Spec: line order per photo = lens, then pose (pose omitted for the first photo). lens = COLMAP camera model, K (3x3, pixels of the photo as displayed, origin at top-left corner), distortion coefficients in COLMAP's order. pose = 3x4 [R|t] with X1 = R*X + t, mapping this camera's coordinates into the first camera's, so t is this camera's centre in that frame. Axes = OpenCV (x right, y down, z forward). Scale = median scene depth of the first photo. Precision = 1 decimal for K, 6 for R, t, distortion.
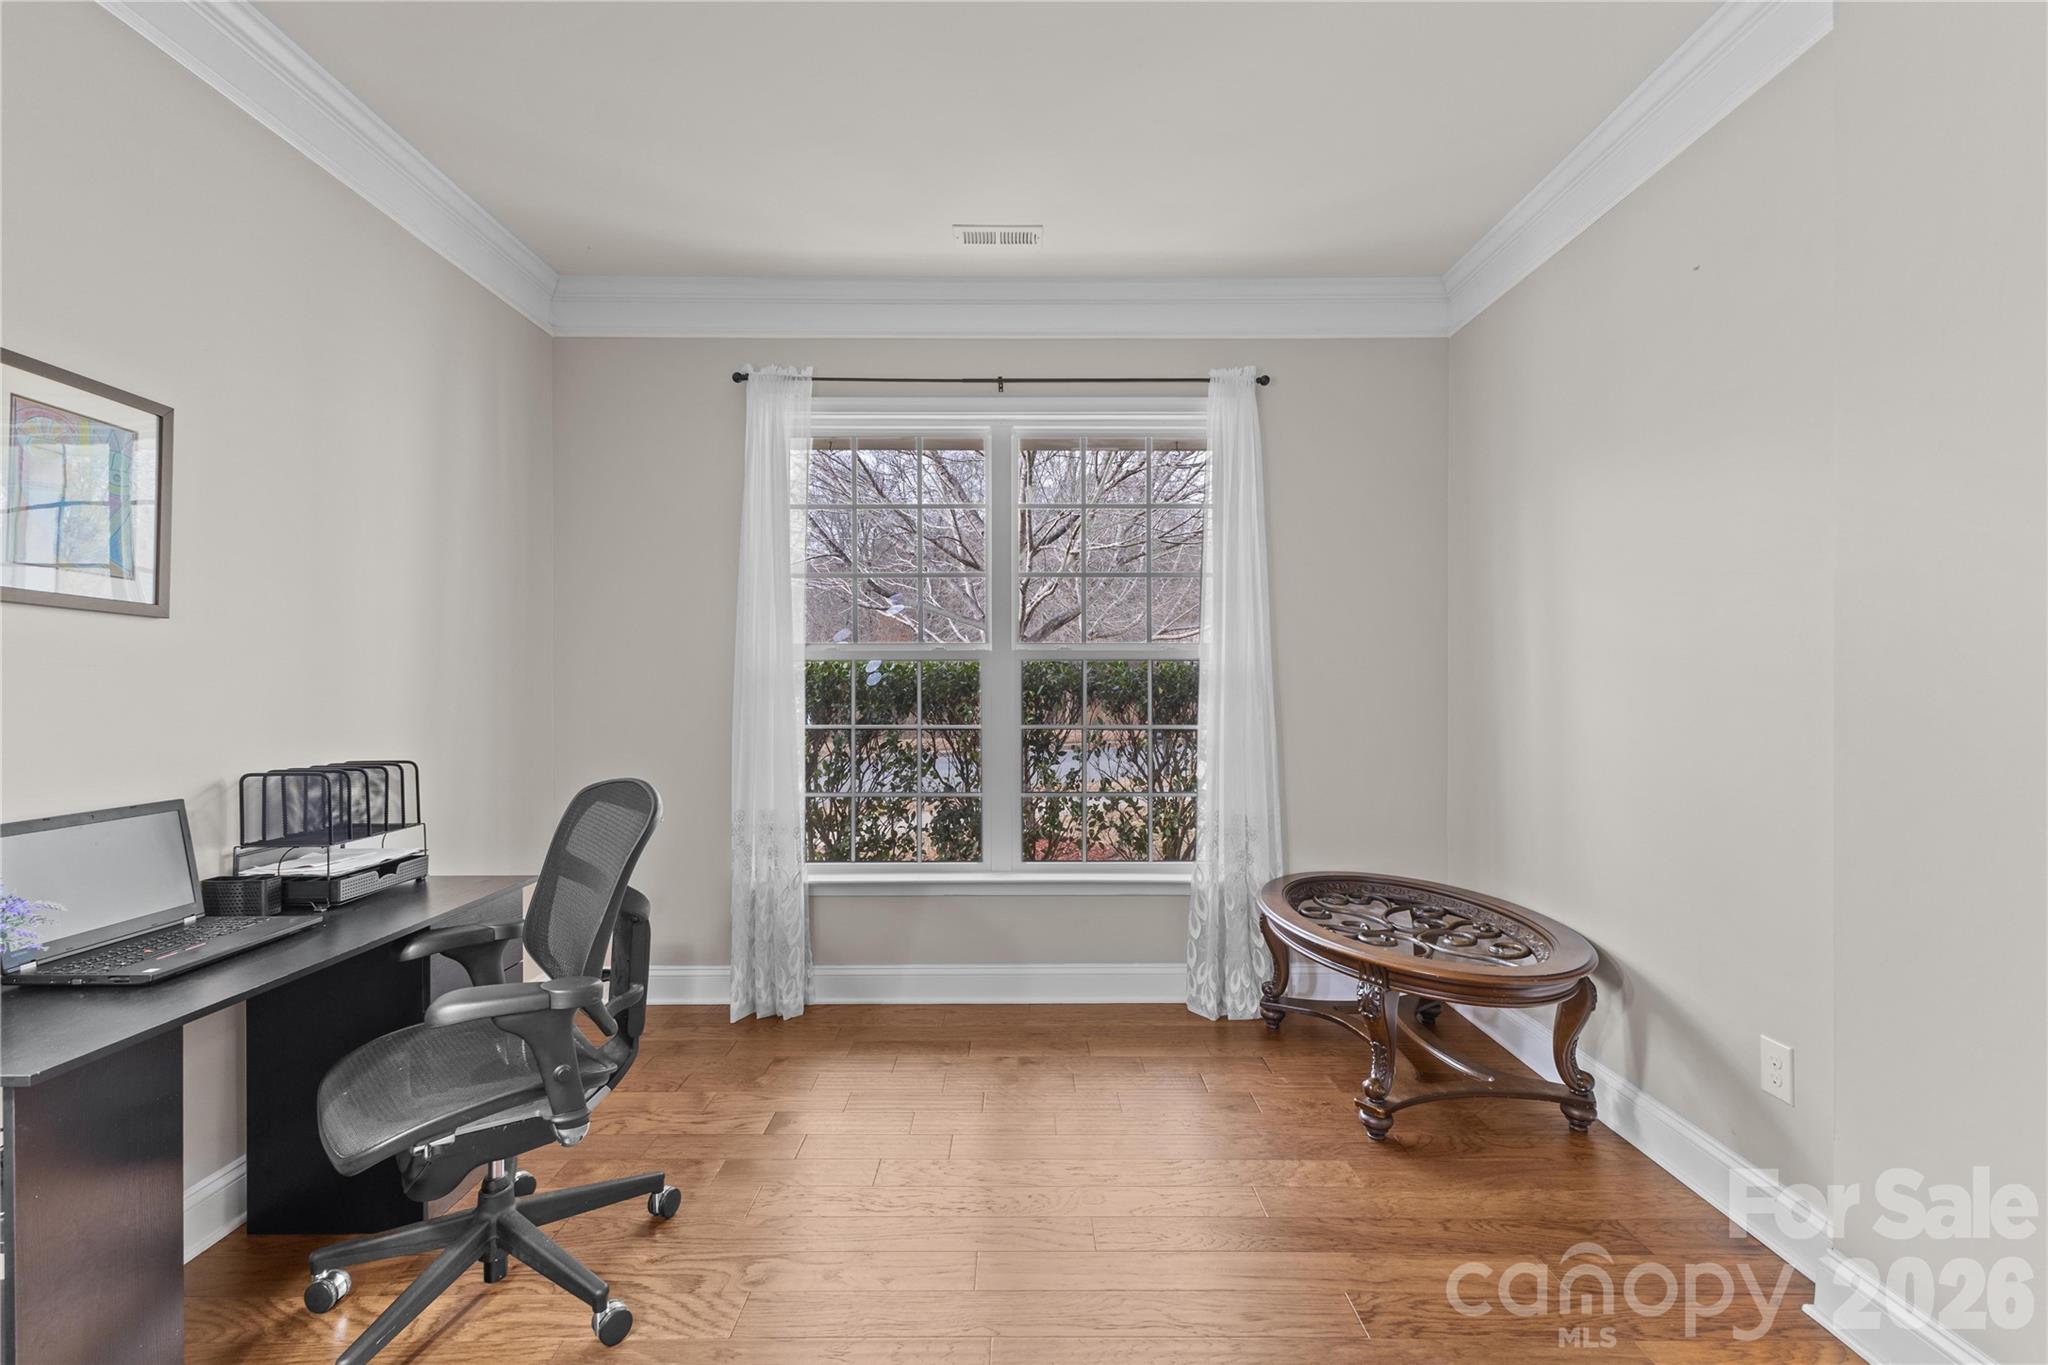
lens RADIAL K [[889.4, 0, 1024.8], [0, 889.4, 694.7], [0, 0, 1]] dist [0.001973, 0.000062]
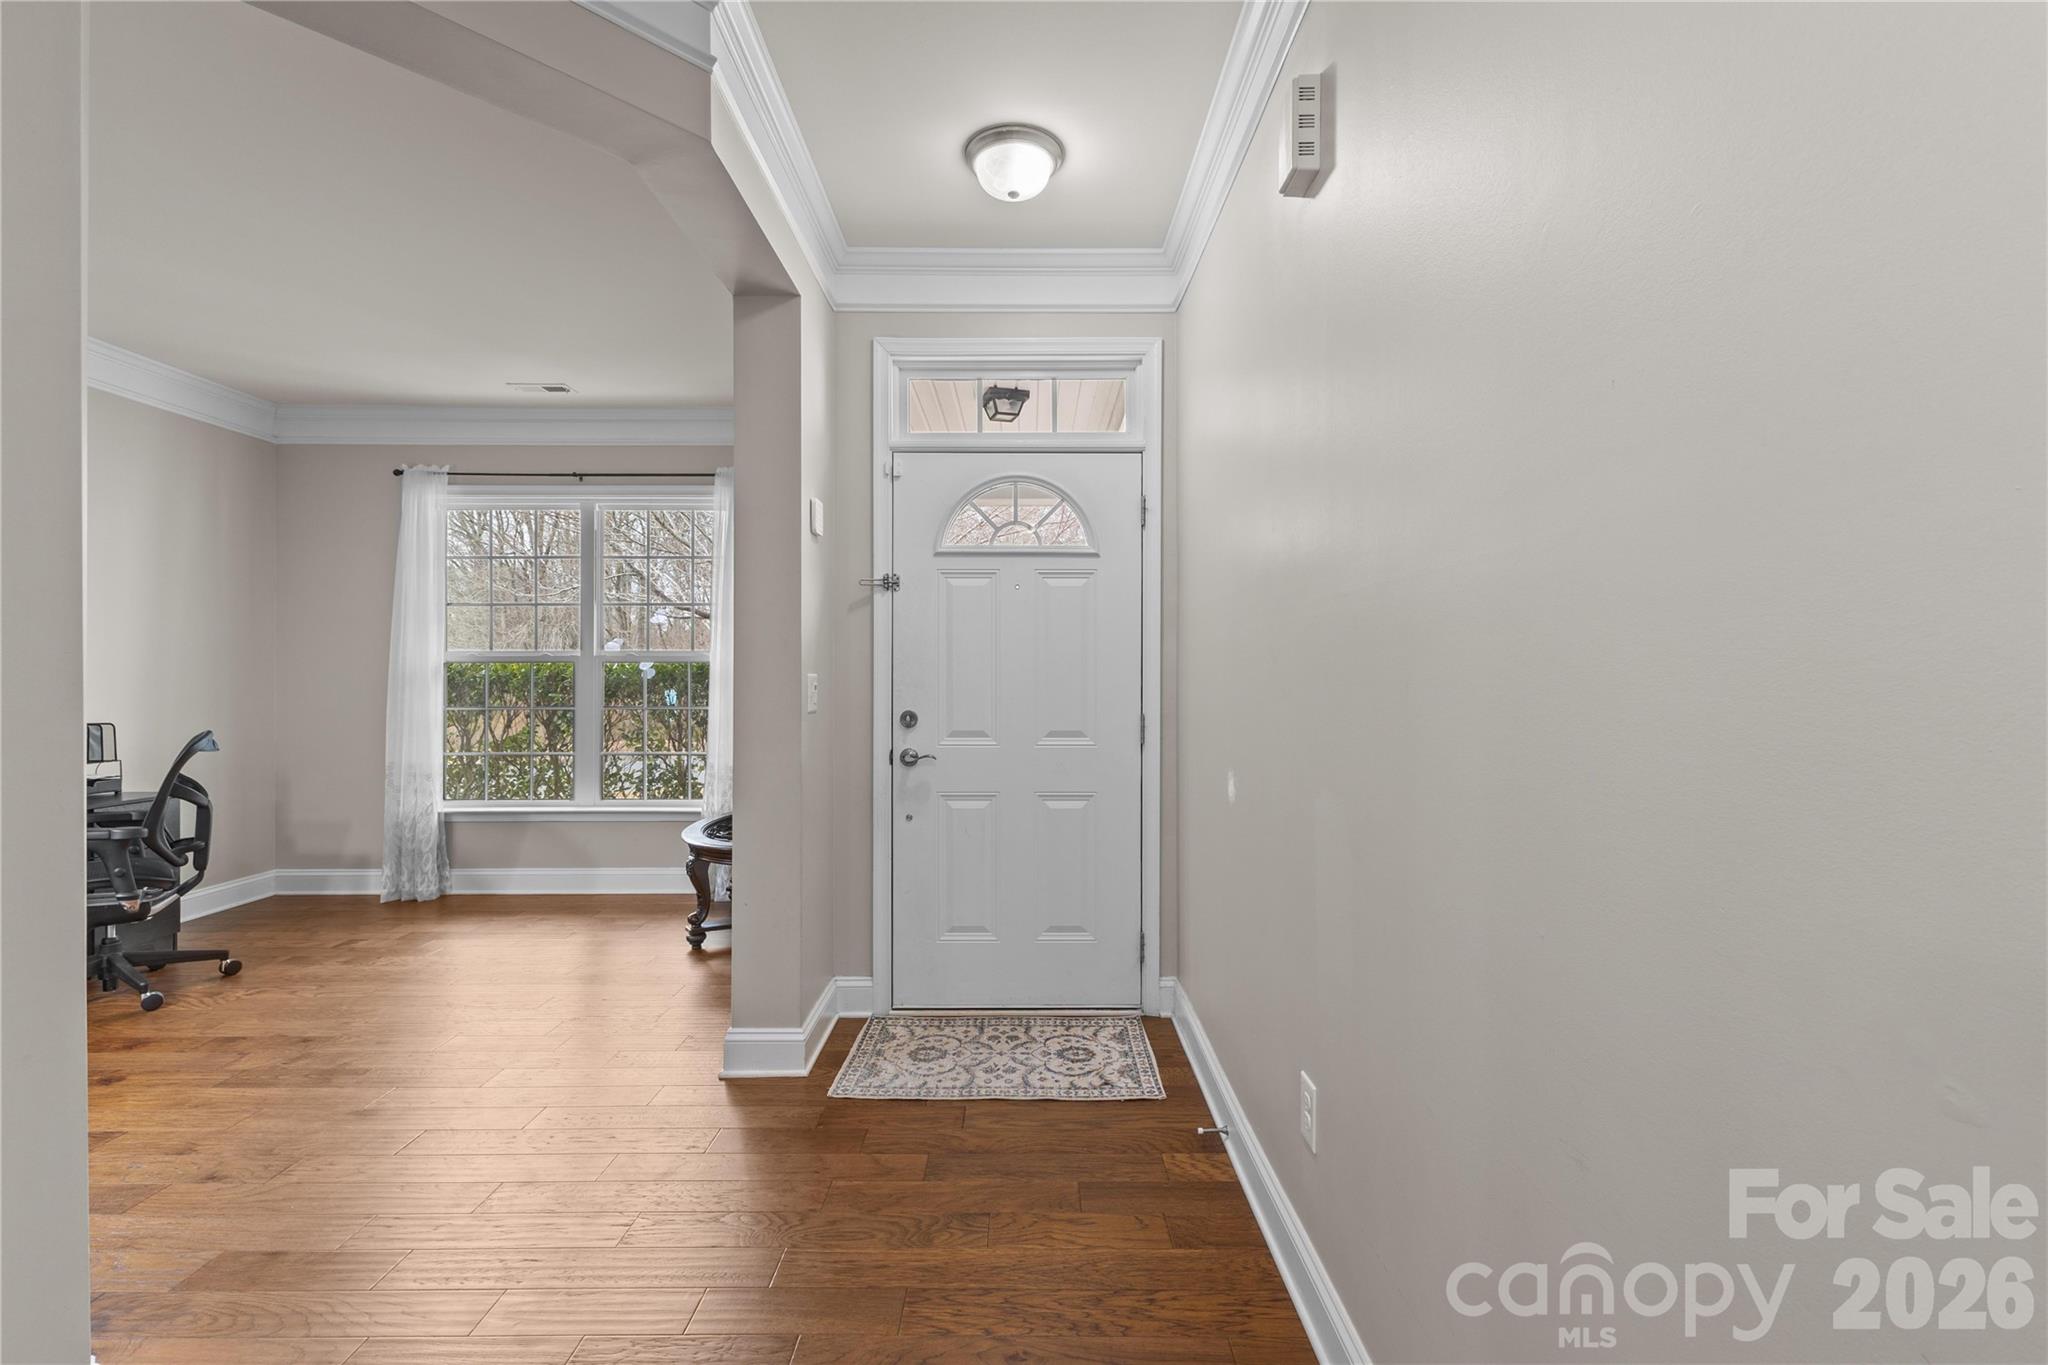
lens RADIAL K [[886.9, 0, 1026.5], [0, 886.9, 687.8], [0, 0, 1]] dist [0.005950, 0.000680]
pose [[1.000000, 0.000540, 0.000209, 0.733384], [-0.000540, 0.999999, -0.001373, 0.004938], [-0.000210, 0.001373, 0.999999, -0.490733]]
